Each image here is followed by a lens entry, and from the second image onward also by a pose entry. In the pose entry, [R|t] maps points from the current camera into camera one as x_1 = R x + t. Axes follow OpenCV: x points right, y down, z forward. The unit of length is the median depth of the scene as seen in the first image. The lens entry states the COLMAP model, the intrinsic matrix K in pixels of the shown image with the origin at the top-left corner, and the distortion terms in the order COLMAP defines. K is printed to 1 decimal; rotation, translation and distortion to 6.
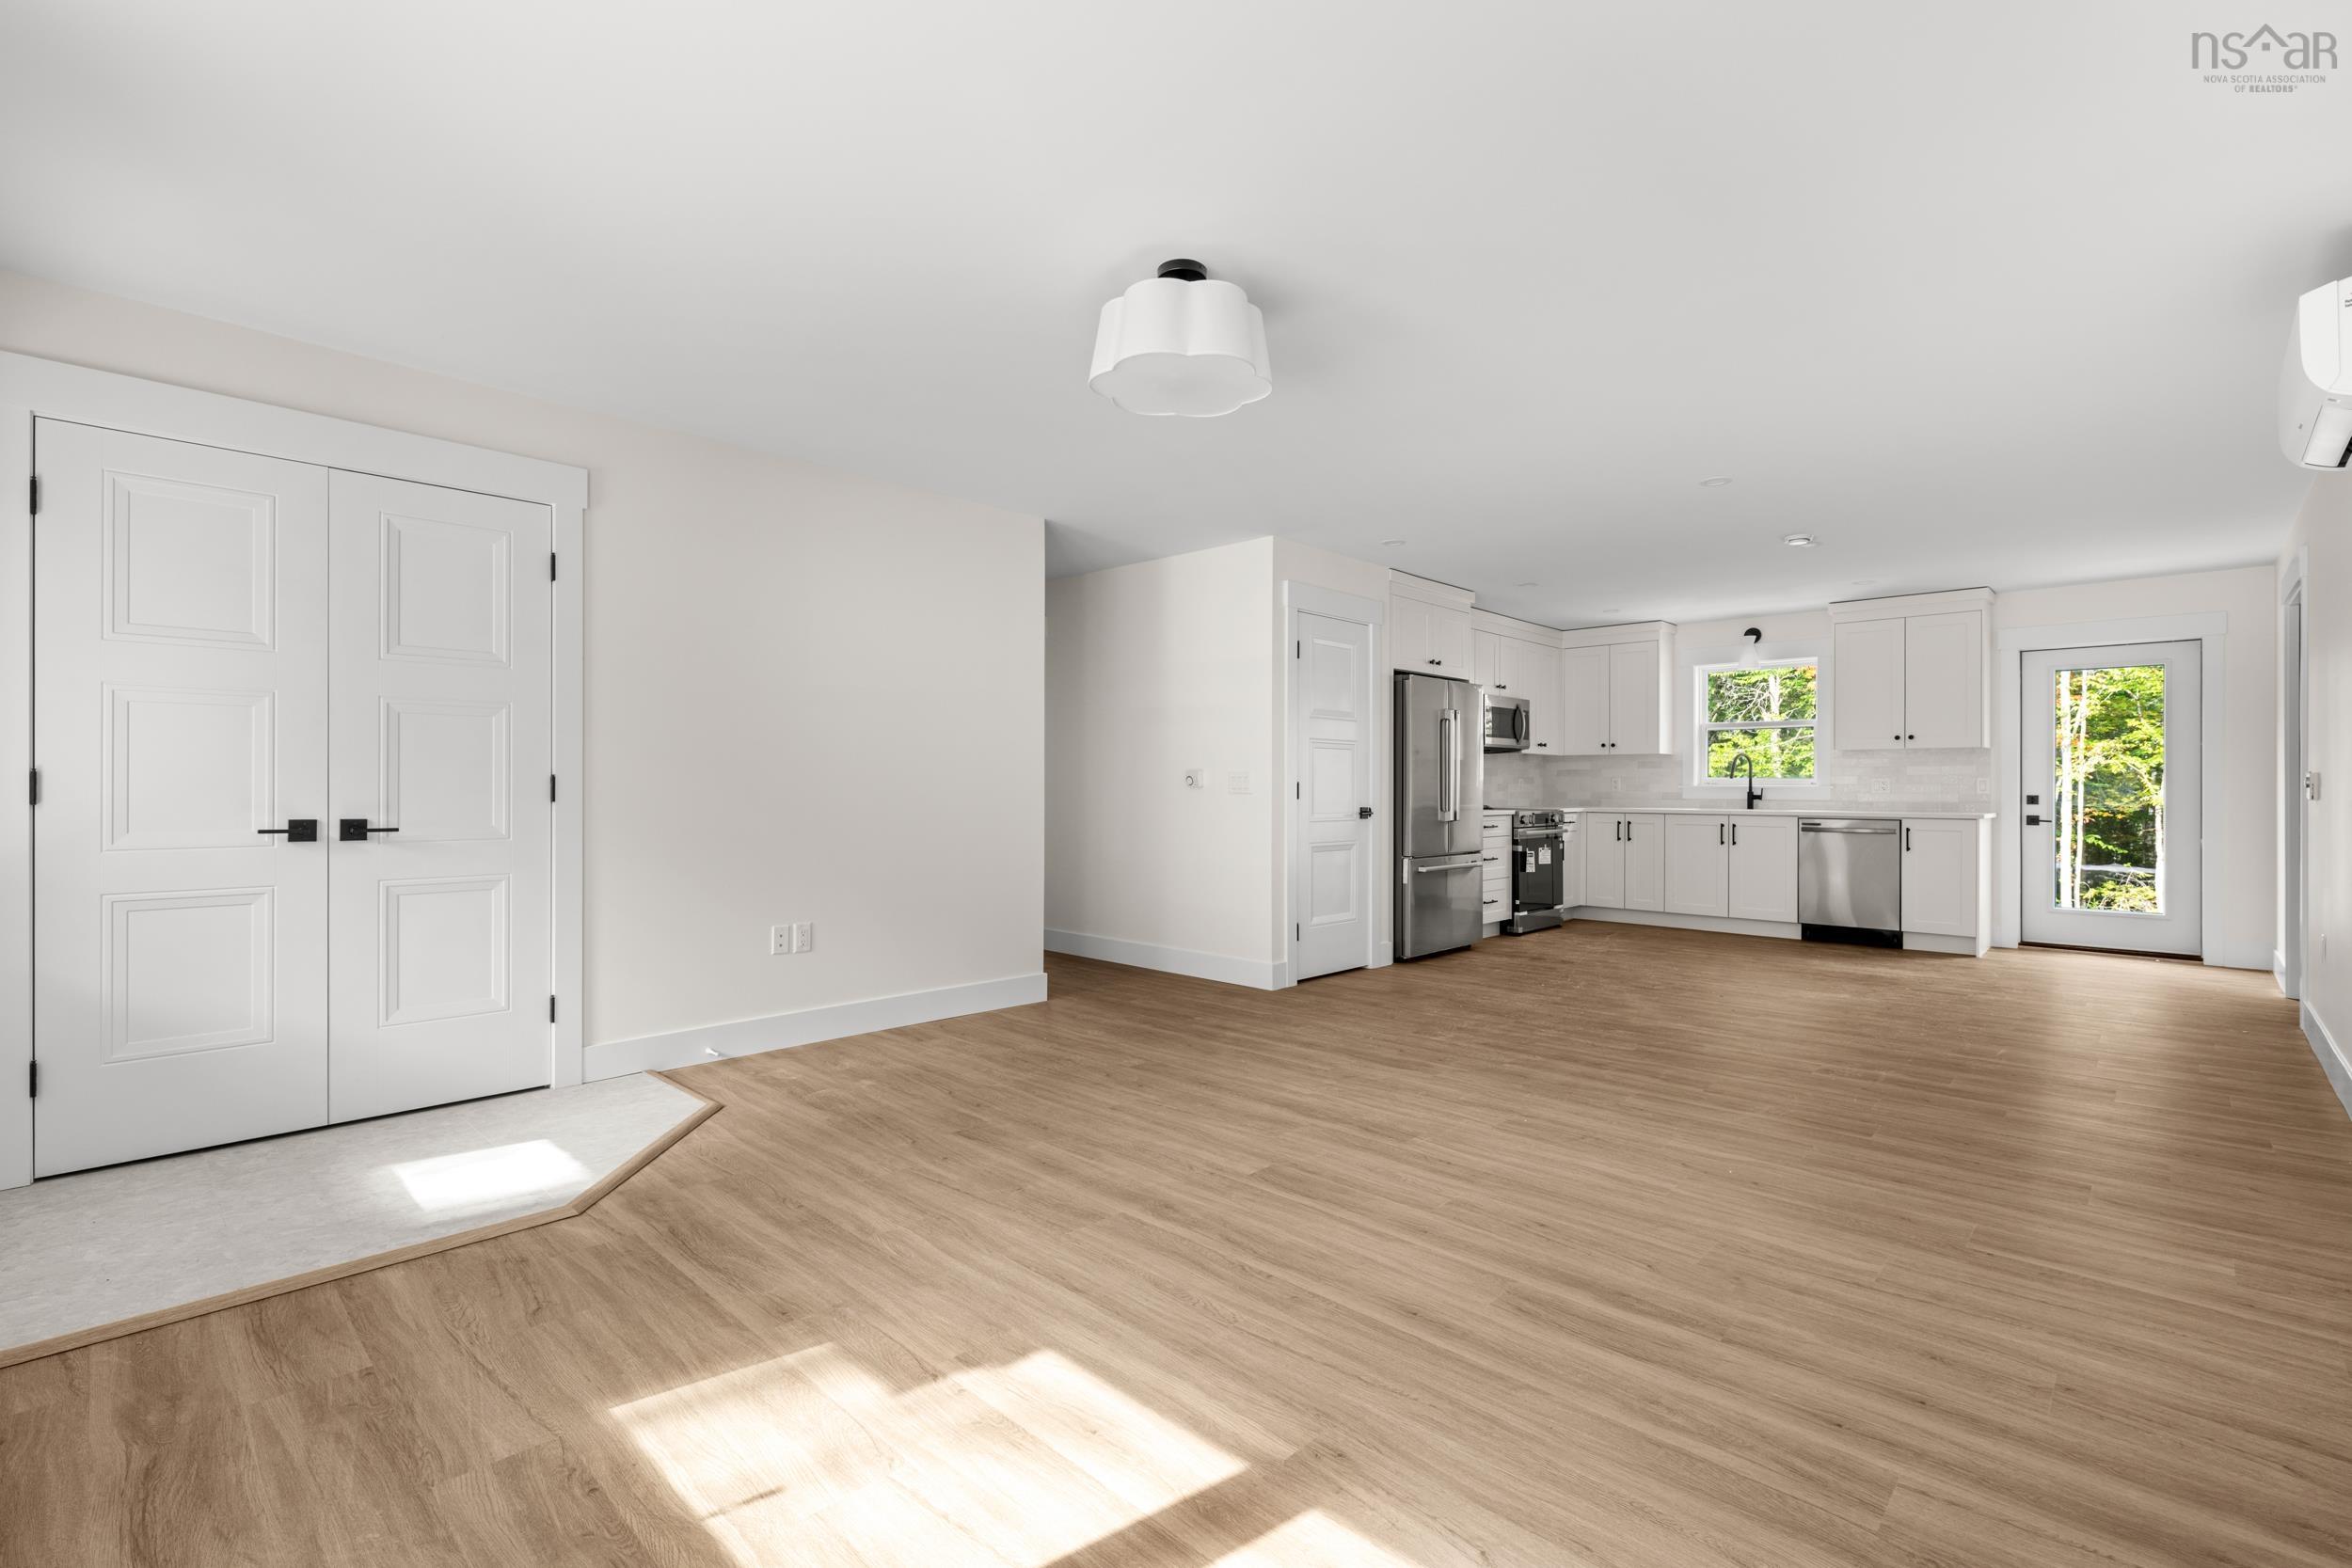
lens RADIAL K [[1044.1, 0, 1176.0], [0, 1044.1, 784.0], [0, 0, 1]] dist [-0.000632, -0.000176]
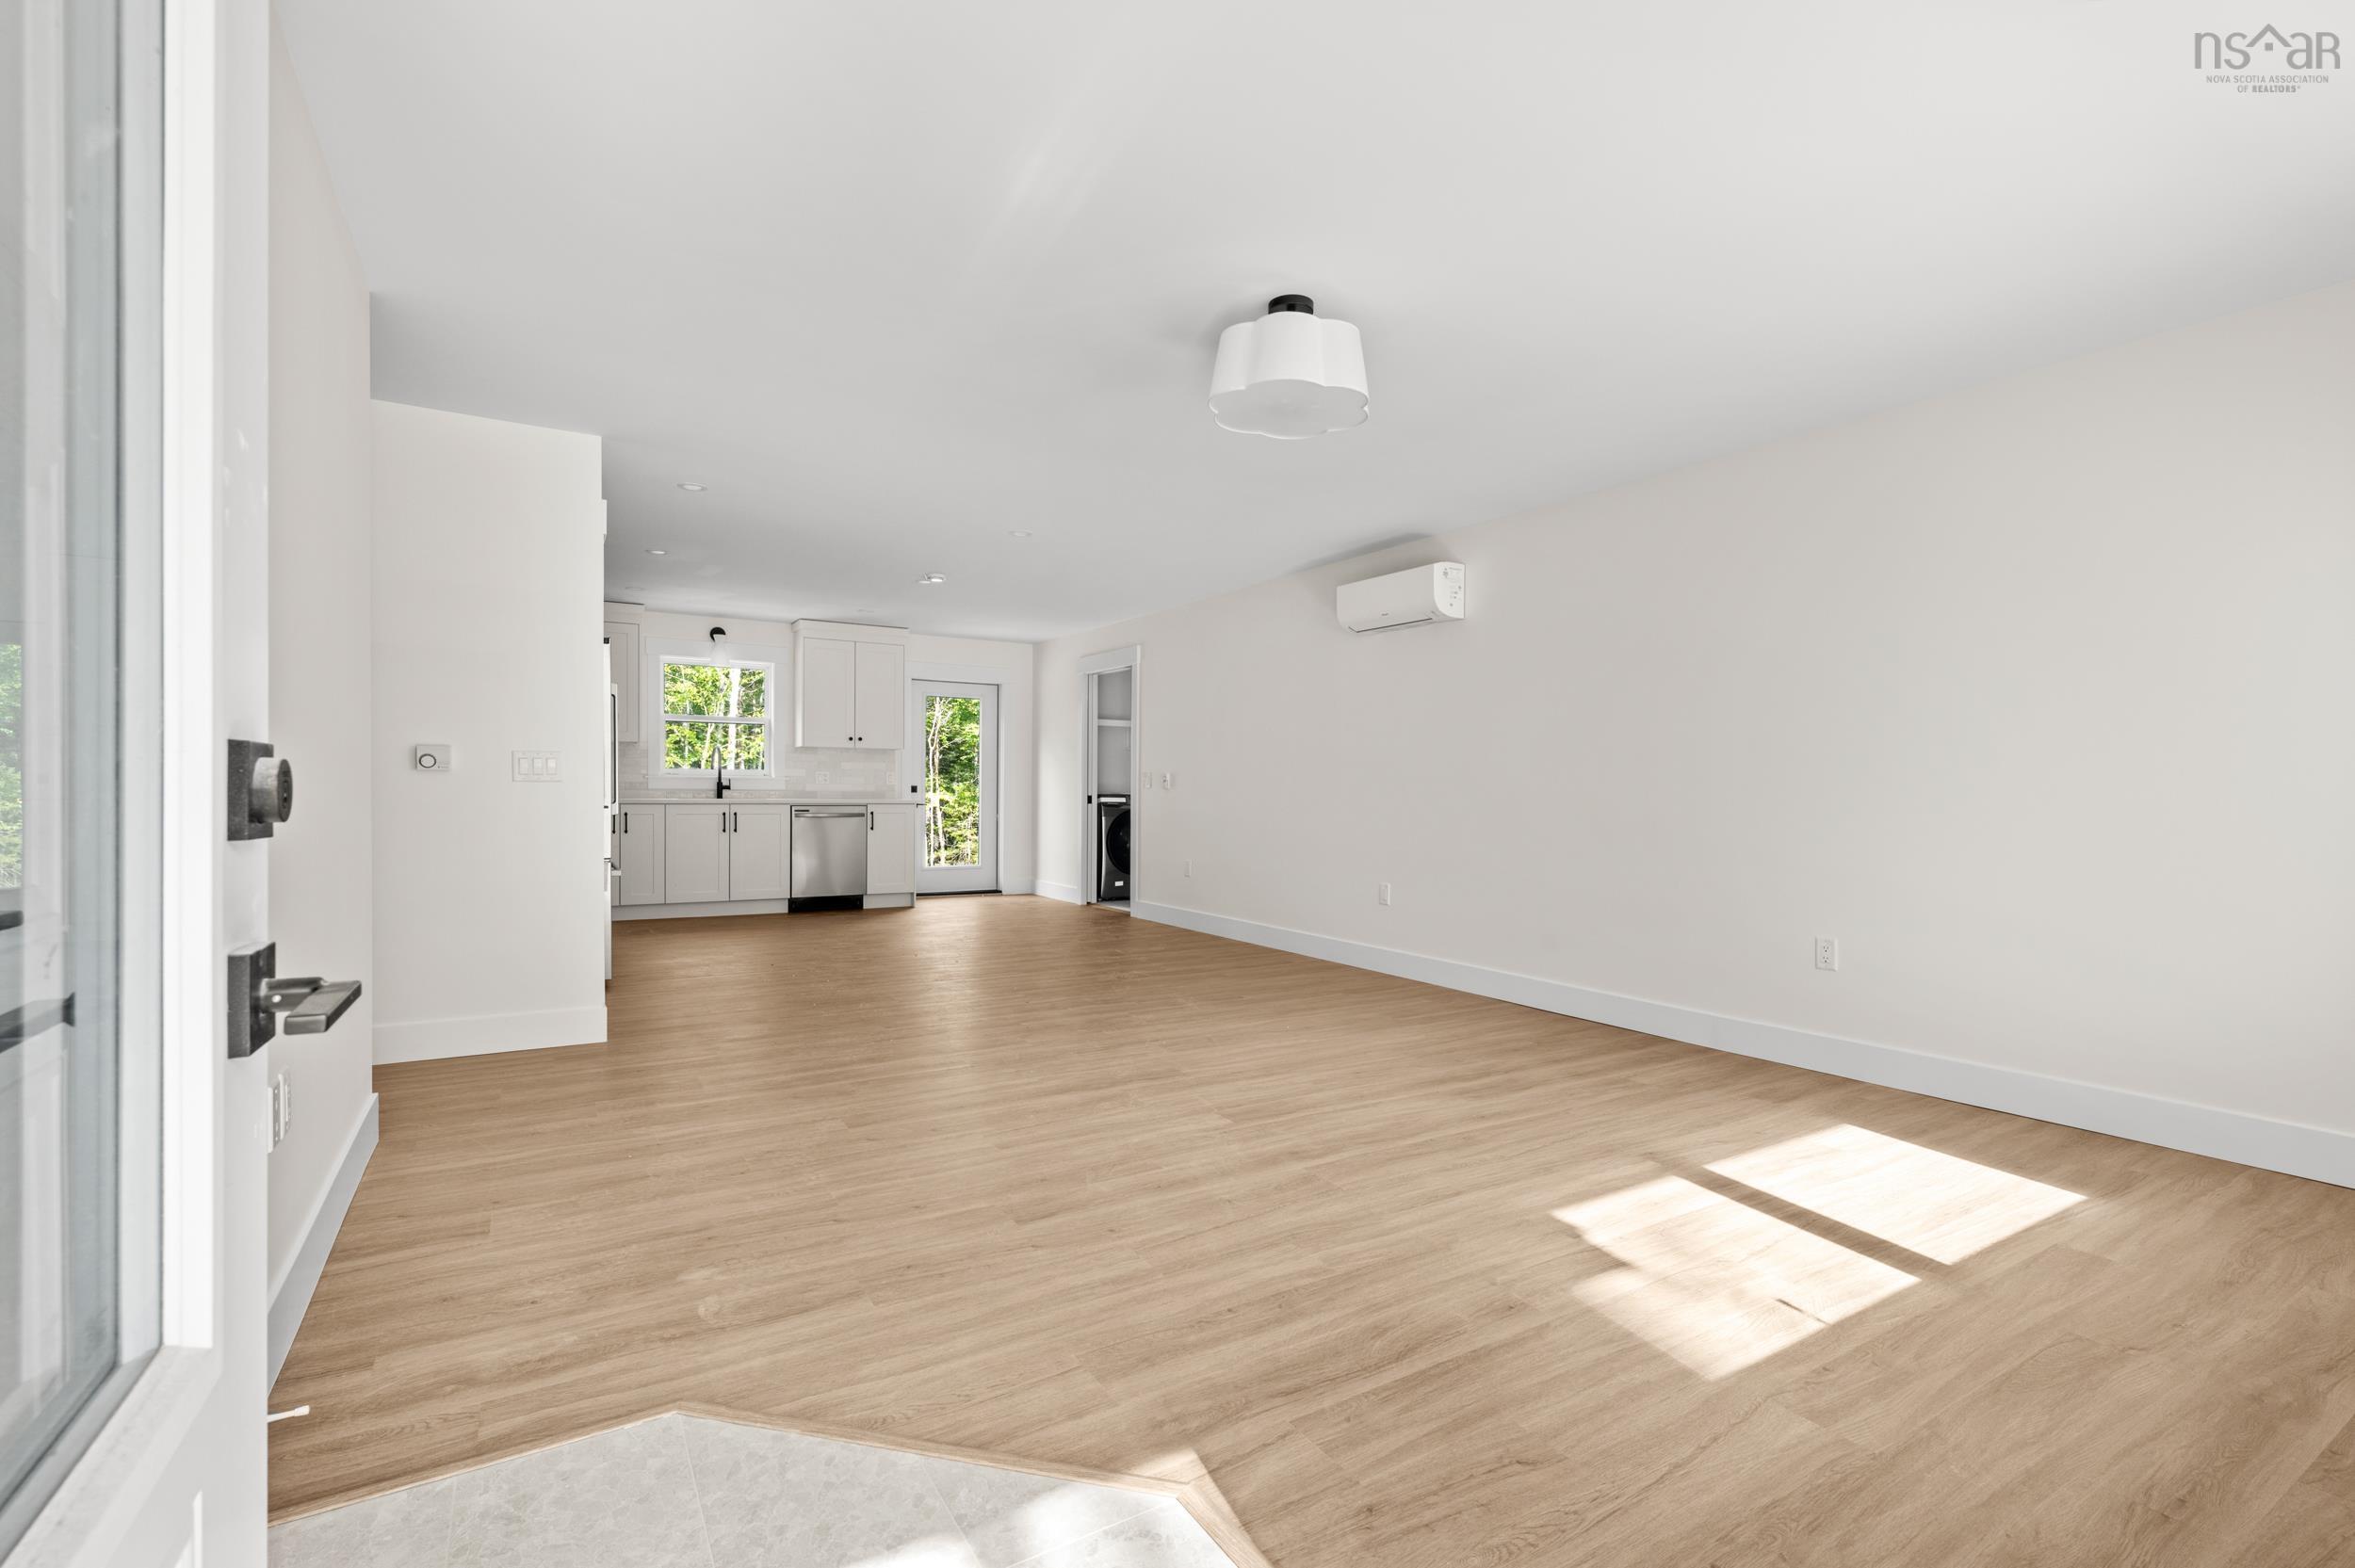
lens RADIAL K [[1045.4, 0, 1177.5], [0, 1045.4, 784.0], [0, 0, 1]] dist [-0.000632, -0.000176]
pose [[0.251314, 0.003434, 0.967899, -0.873090], [-0.013036, 0.999915, -0.000163, 0.007769], [-0.967818, -0.012577, 0.251337, 0.653787]]
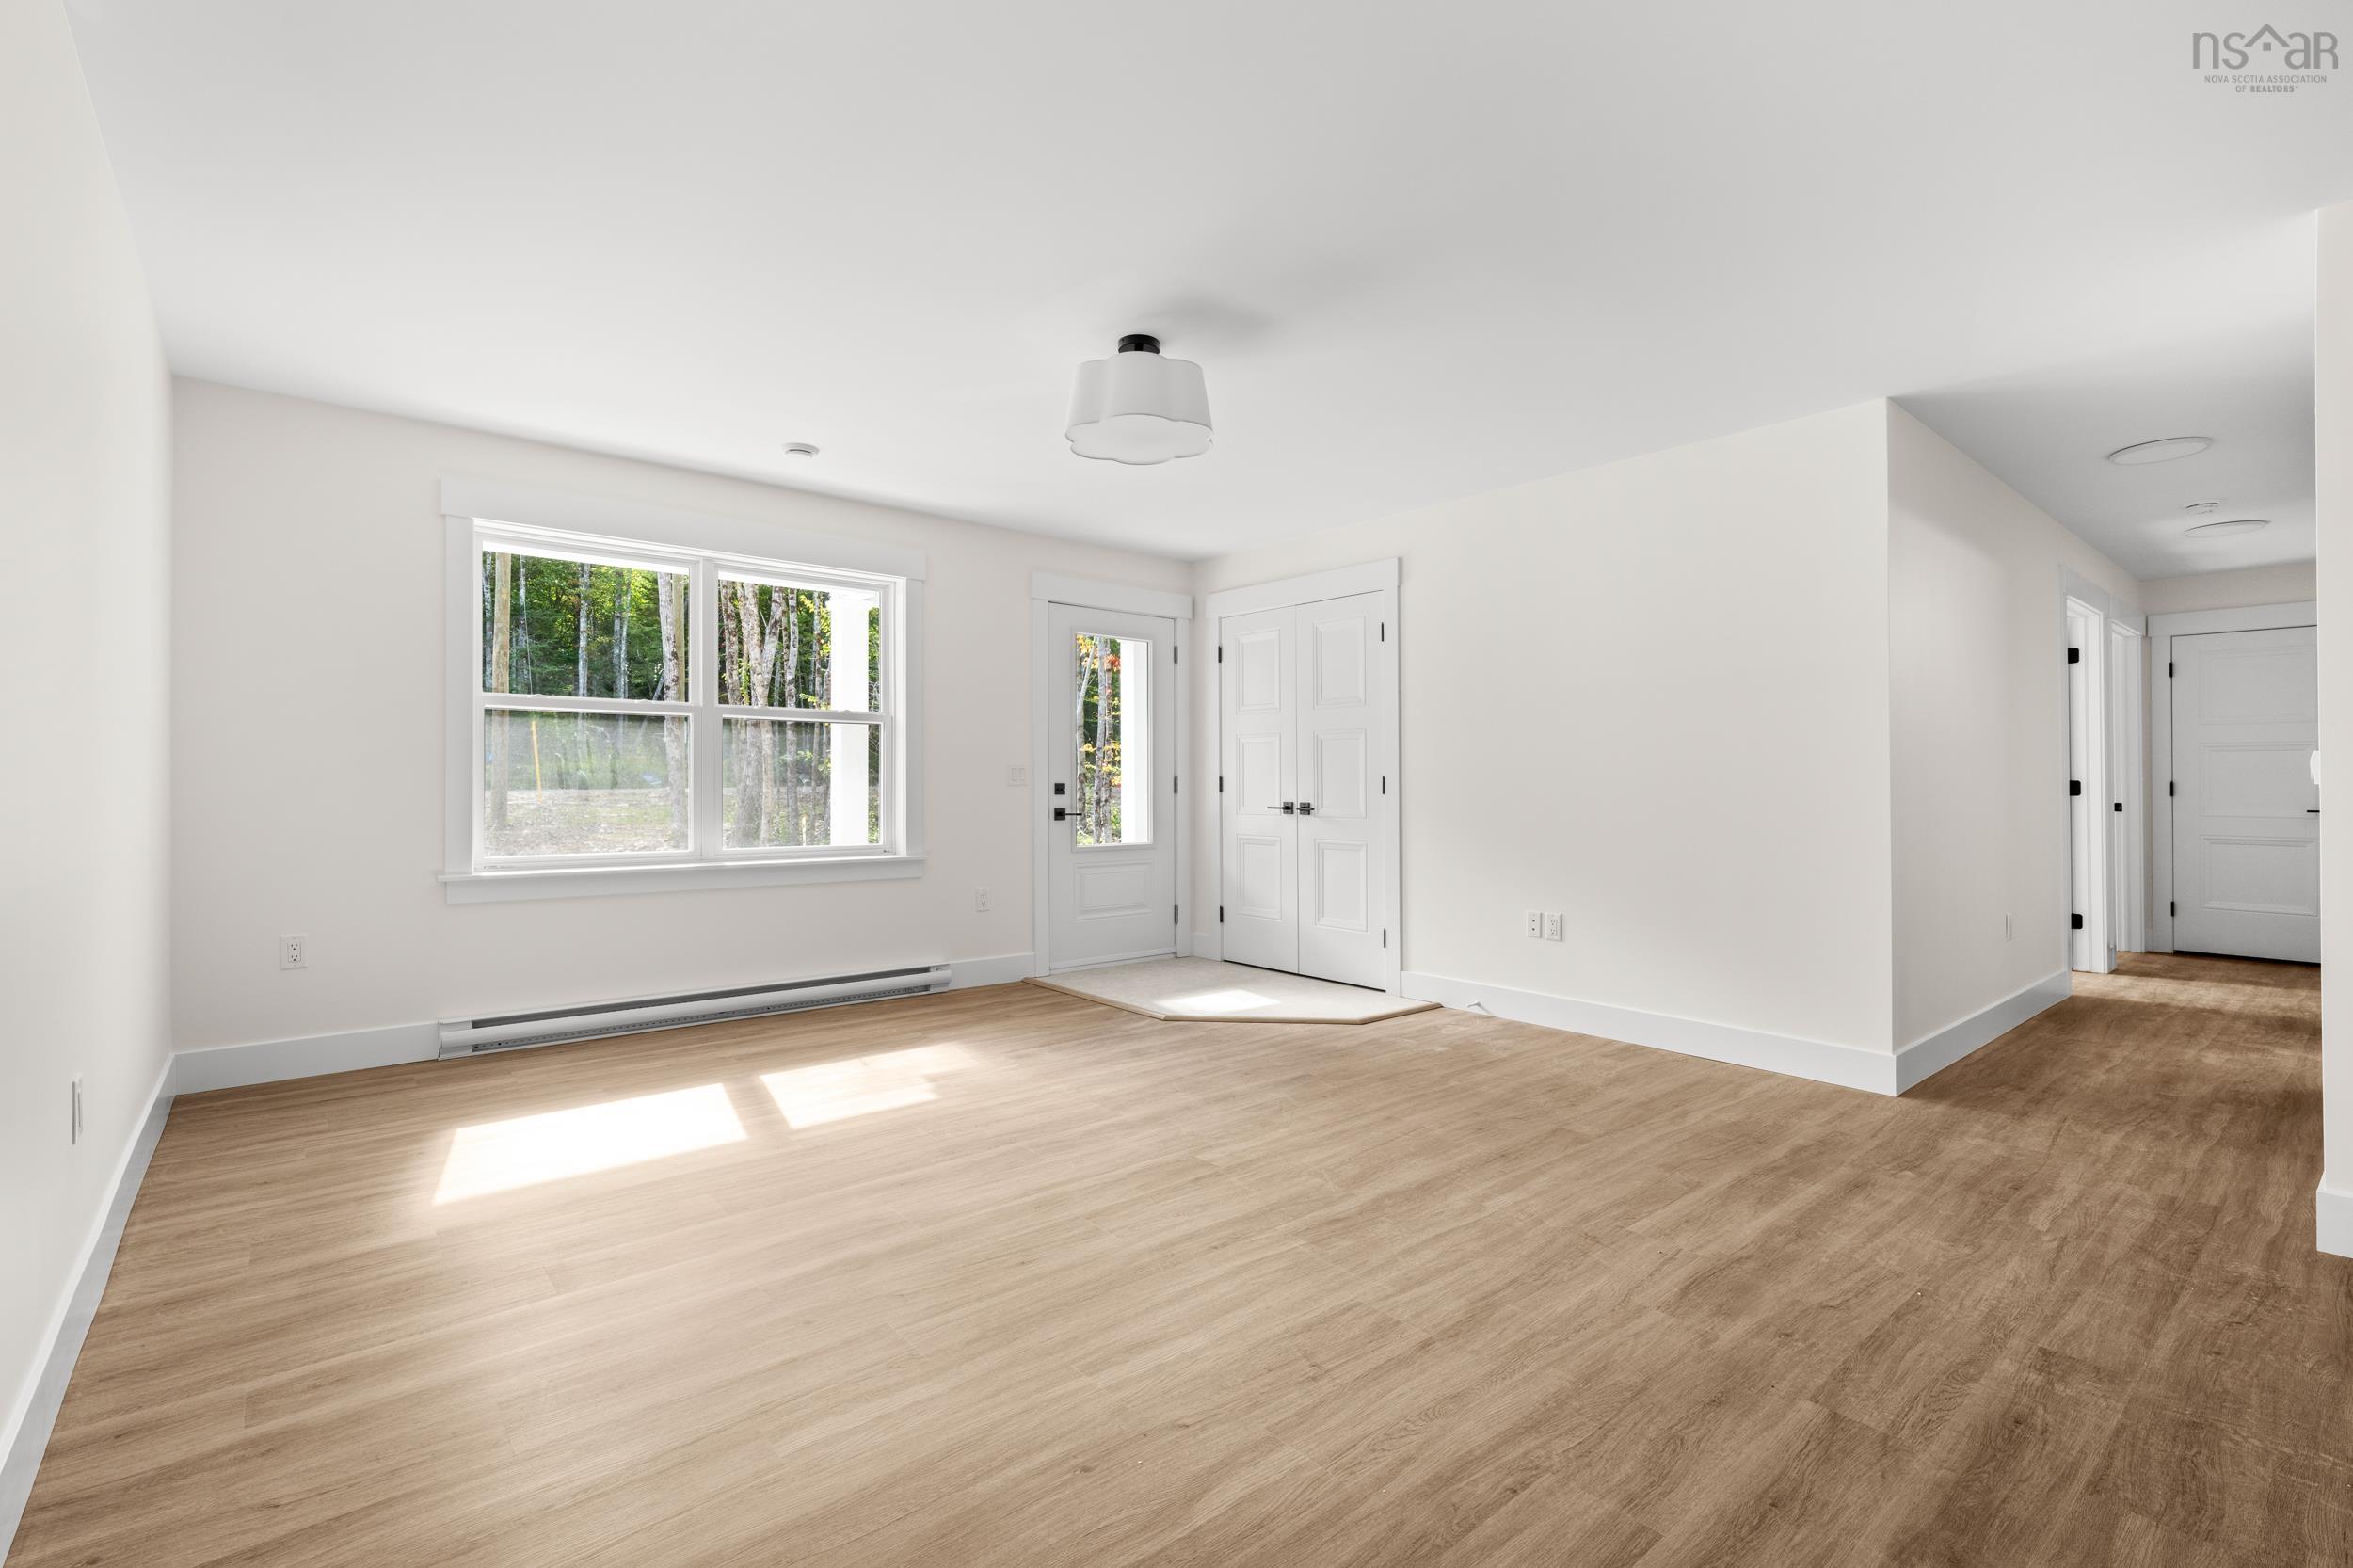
lens RADIAL K [[1044.6, 0, 1176.5], [0, 1044.6, 784.0], [0, 0, 1]] dist [-0.000632, -0.000176]
pose [[-0.100518, -0.002579, -0.994932, 0.922971], [-0.000827, 0.999997, -0.002509, 0.007131], [0.994935, 0.000571, -0.100520, 0.910806]]
